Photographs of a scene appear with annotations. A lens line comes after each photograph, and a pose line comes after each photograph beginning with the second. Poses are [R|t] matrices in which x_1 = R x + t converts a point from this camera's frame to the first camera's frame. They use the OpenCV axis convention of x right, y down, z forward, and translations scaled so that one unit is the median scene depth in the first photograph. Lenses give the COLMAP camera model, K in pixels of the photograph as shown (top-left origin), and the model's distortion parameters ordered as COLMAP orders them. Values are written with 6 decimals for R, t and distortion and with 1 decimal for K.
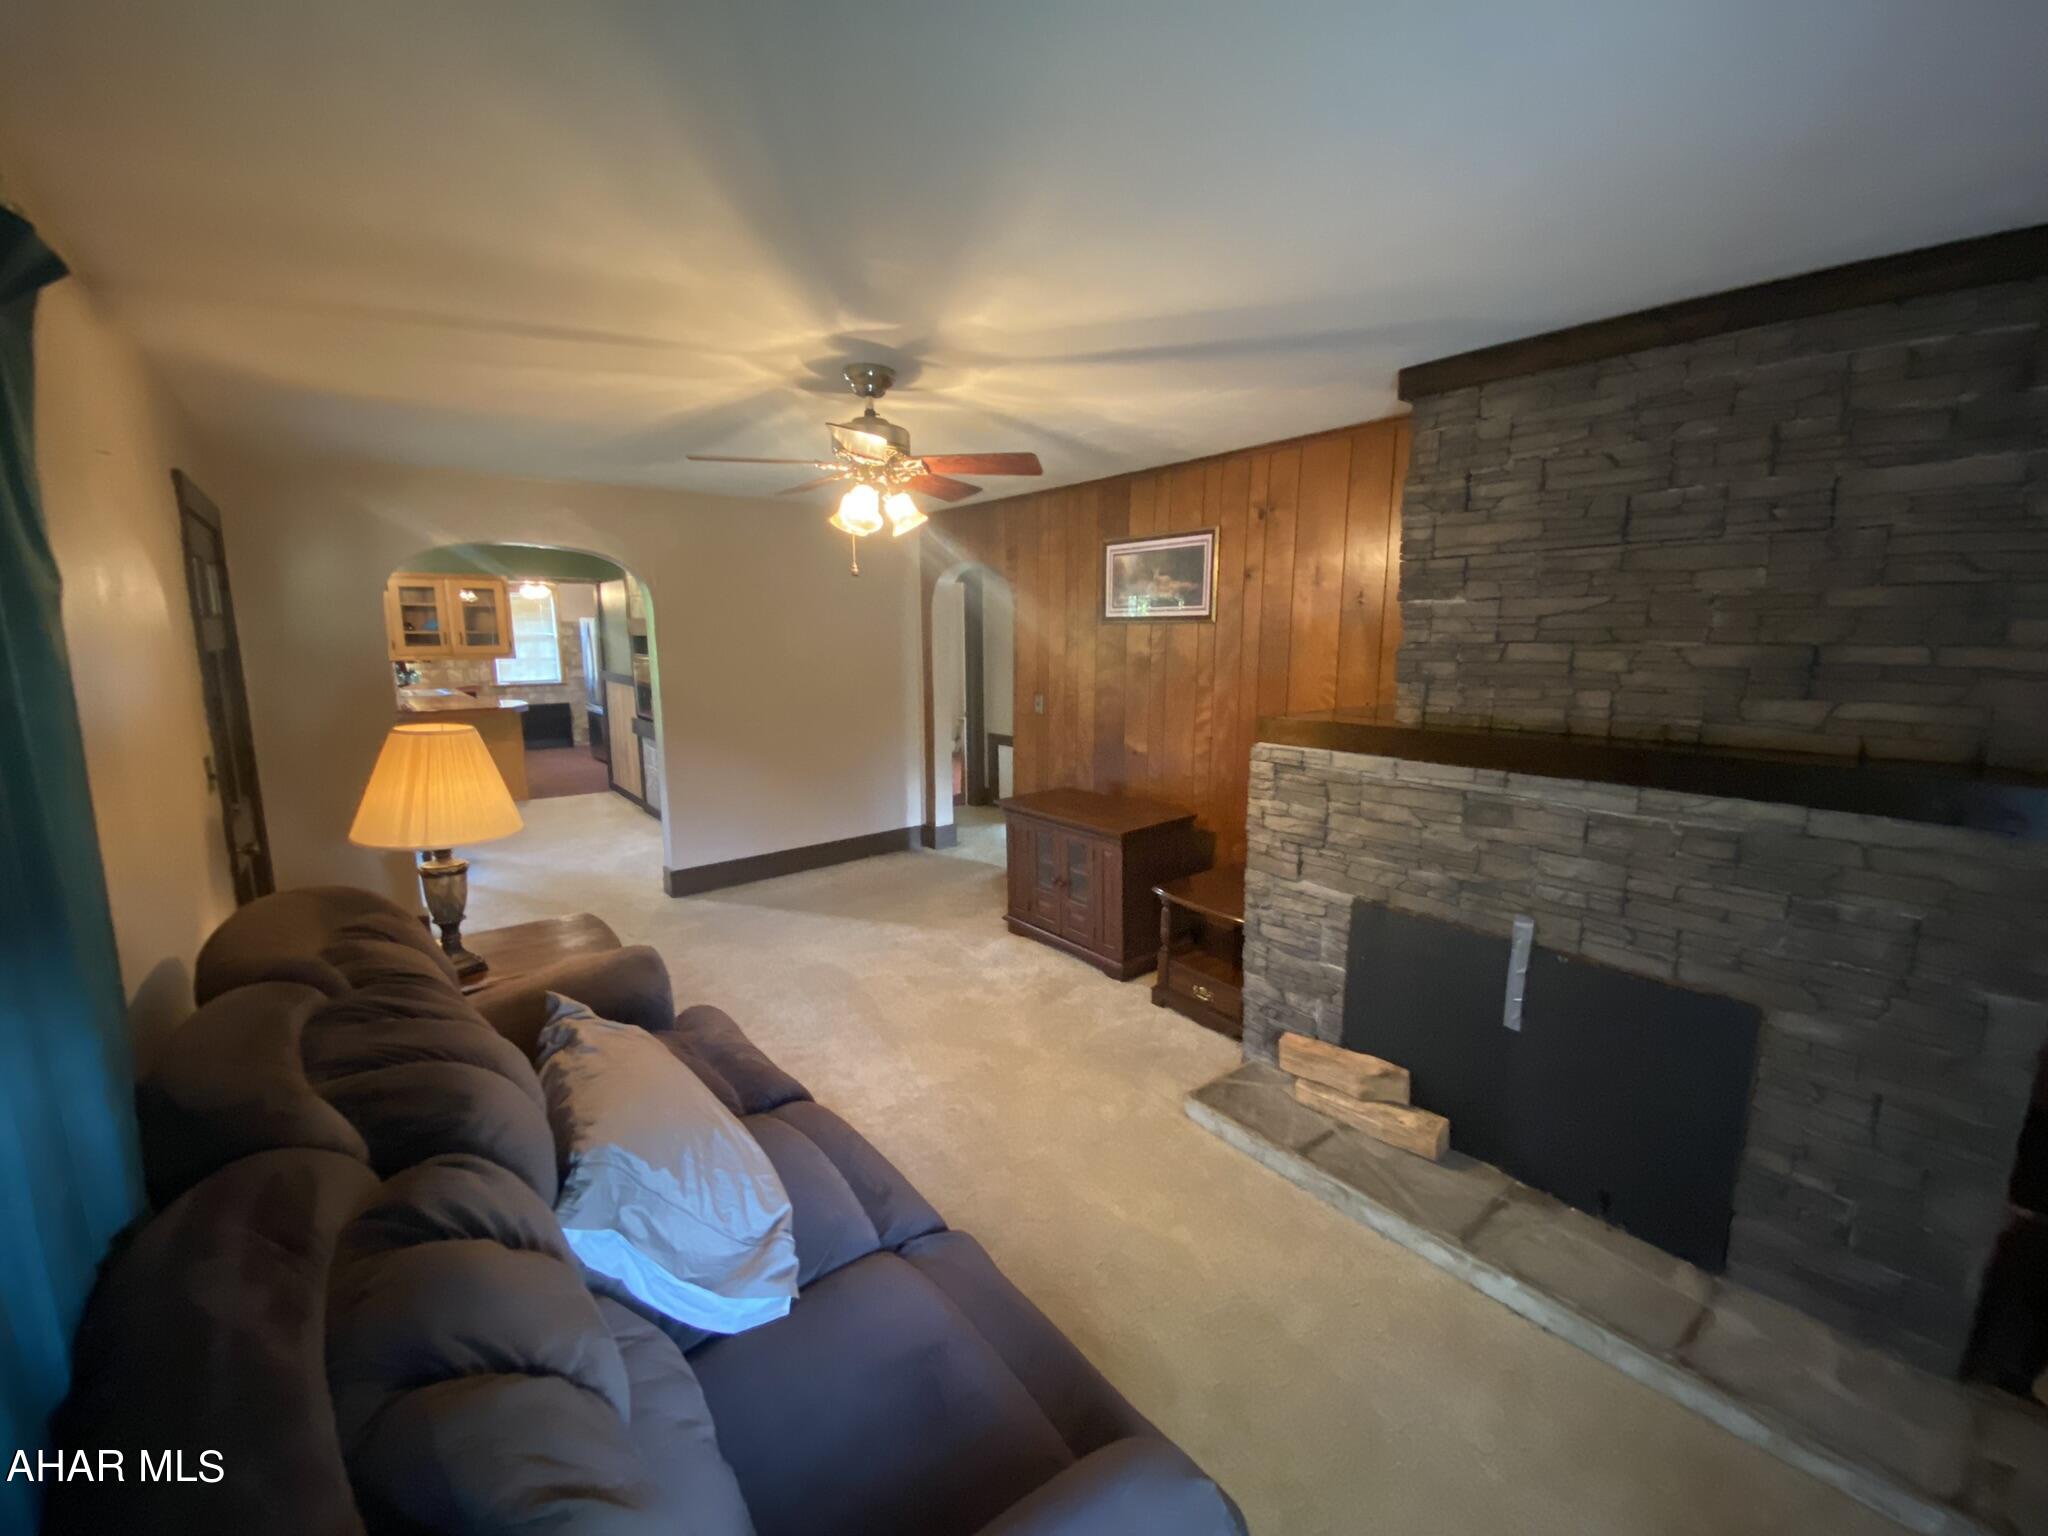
lens RADIAL K [[835.0, 0, 1019.5], [0, 835.0, 766.8], [0, 0, 1]] dist [0.032594, -0.025348]
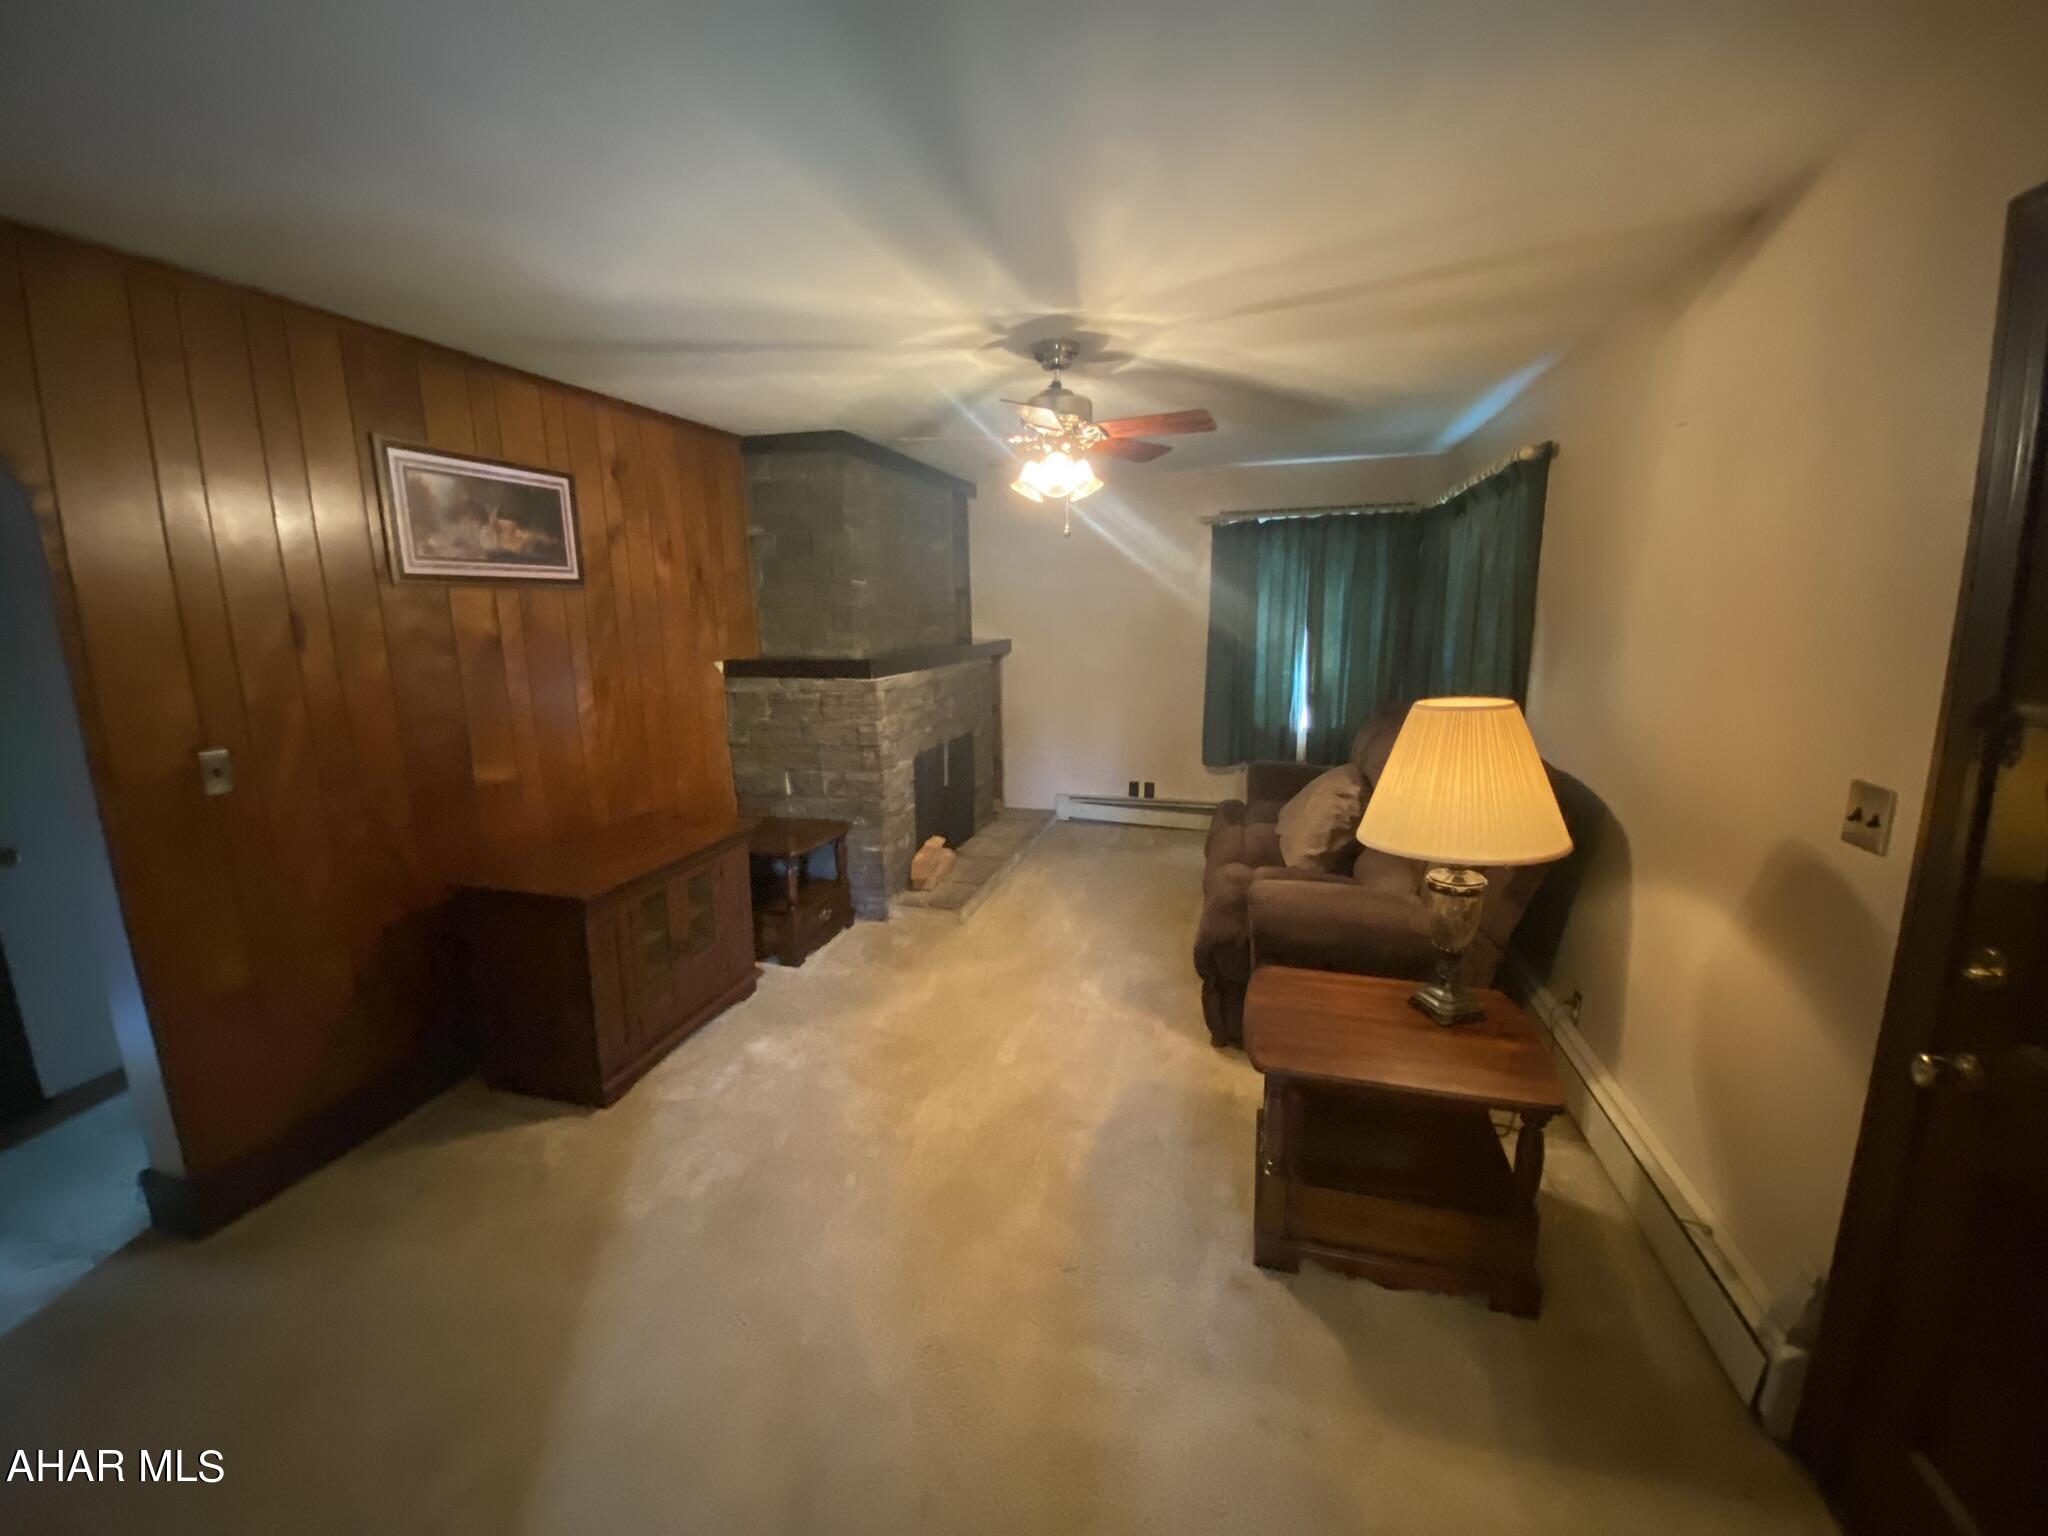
lens RADIAL K [[835.0, 0, 1019.5], [0, 835.0, 766.8], [0, 0, 1]] dist [0.032594, -0.025348]
pose [[-0.581194, -0.142975, 0.801106, -0.902130], [0.147358, 0.949679, 0.276398, -0.217730], [-0.800312, 0.278690, -0.530879, 1.454180]]
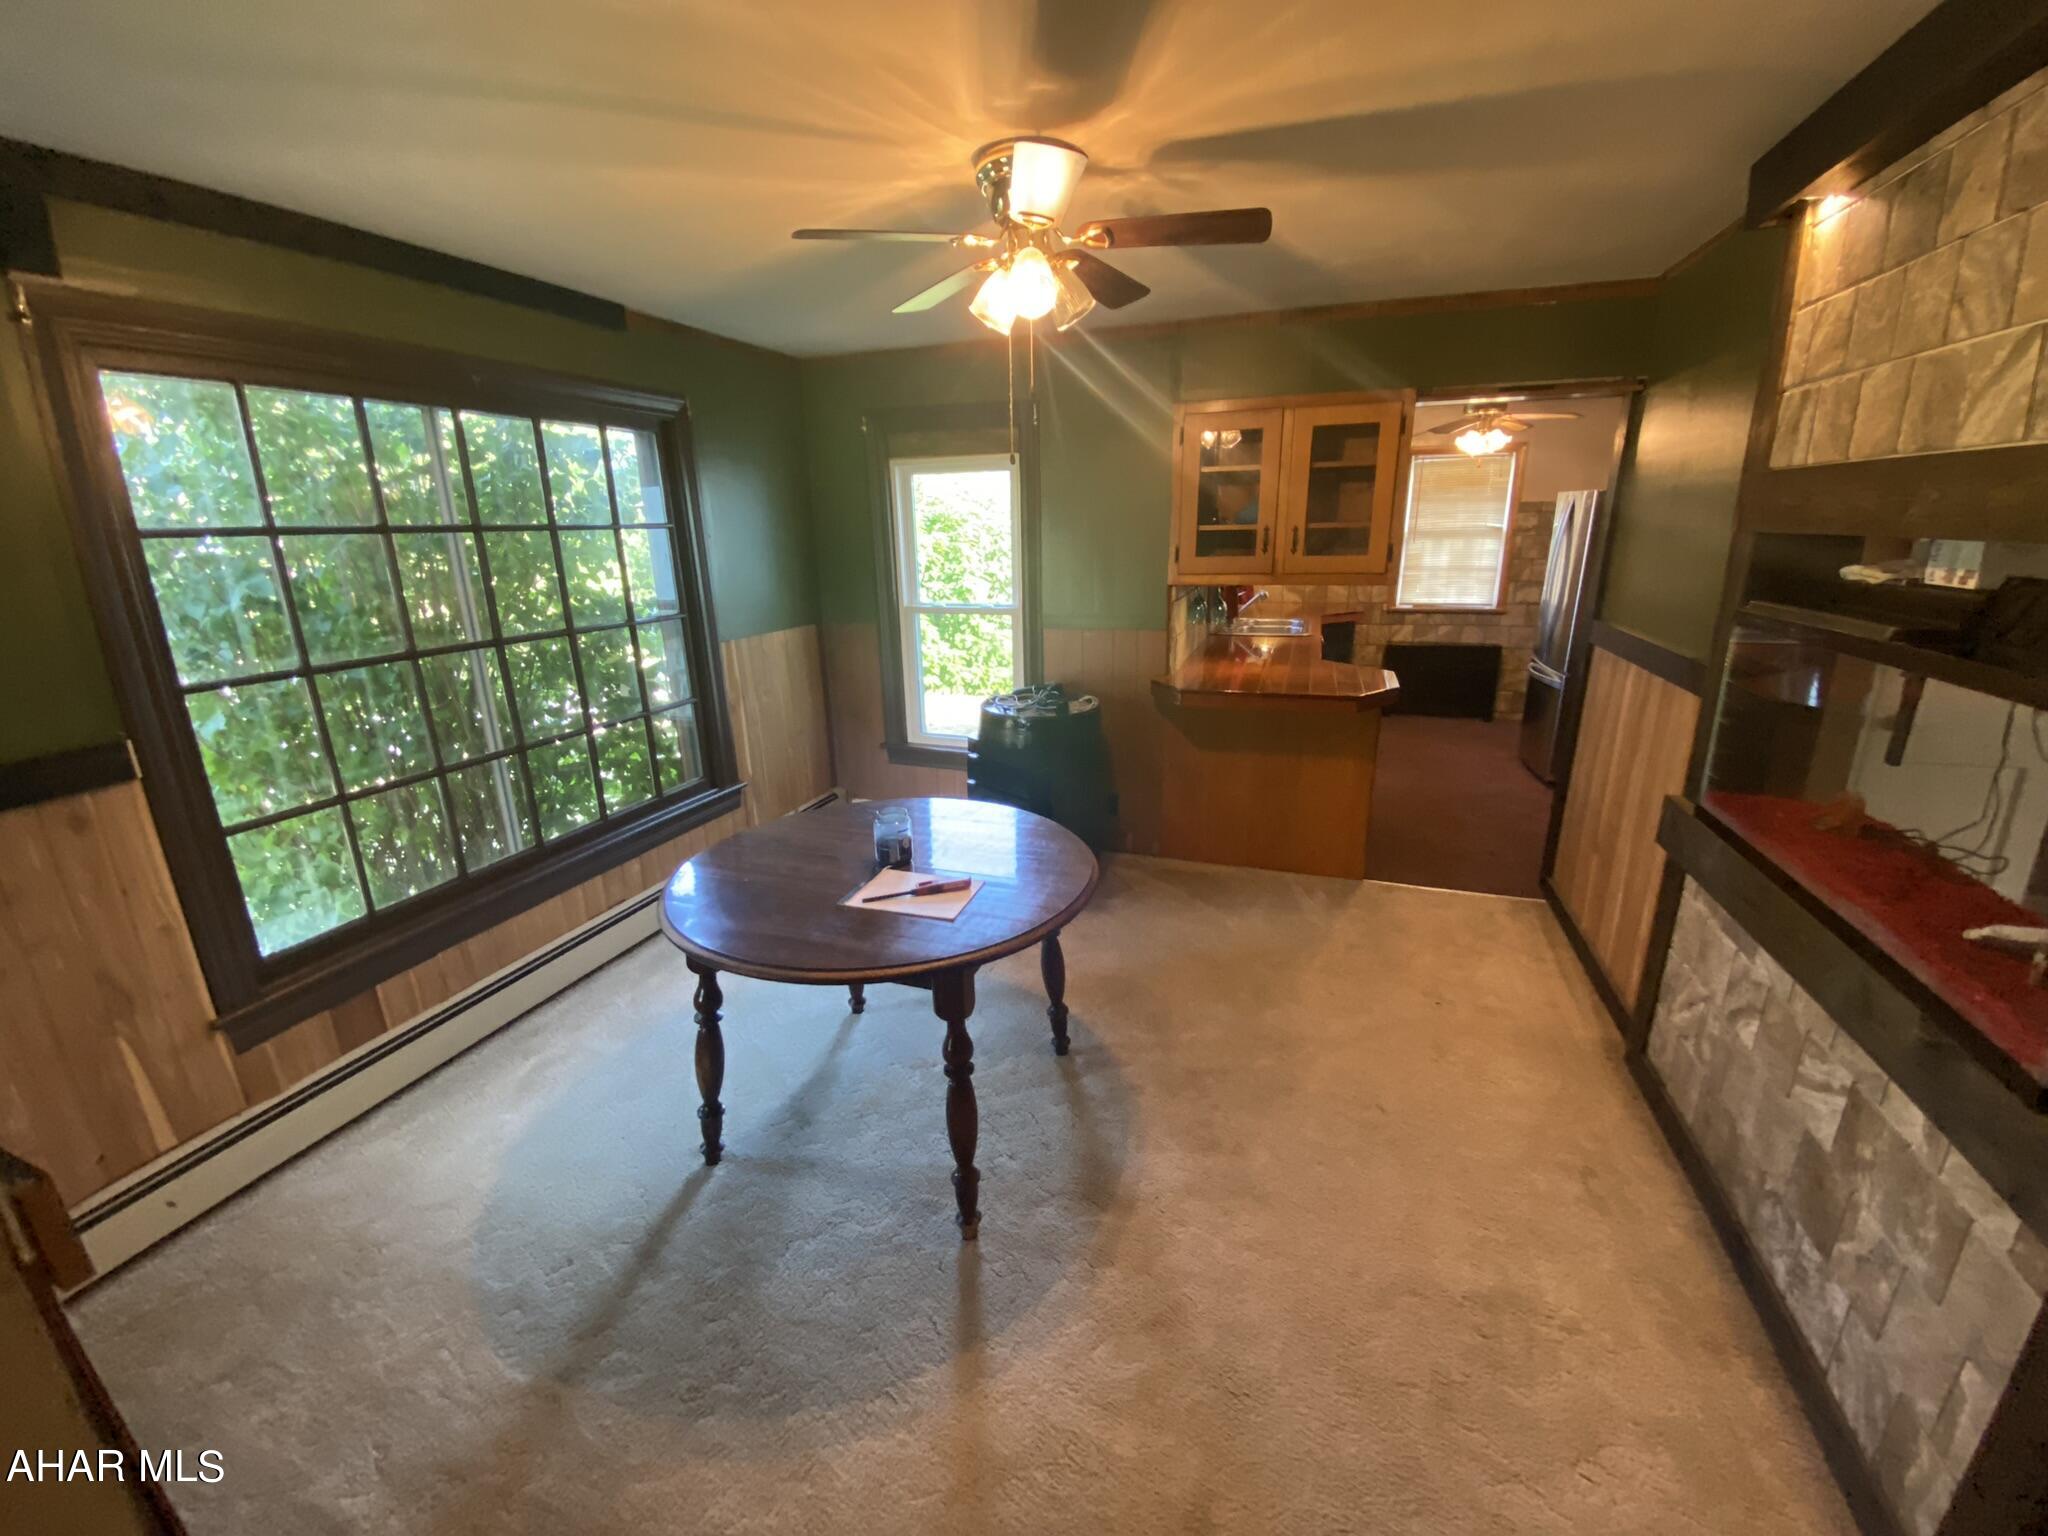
lens RADIAL K [[835.0, 0, 1019.5], [0, 835.0, 766.8], [0, 0, 1]] dist [0.032594, -0.025348]
pose [[0.527343, 0.226135, -0.819007, -0.219892], [-0.121720, 0.974096, 0.190582, -0.066410], [0.840889, -0.000812, 0.541207, 0.412947]]
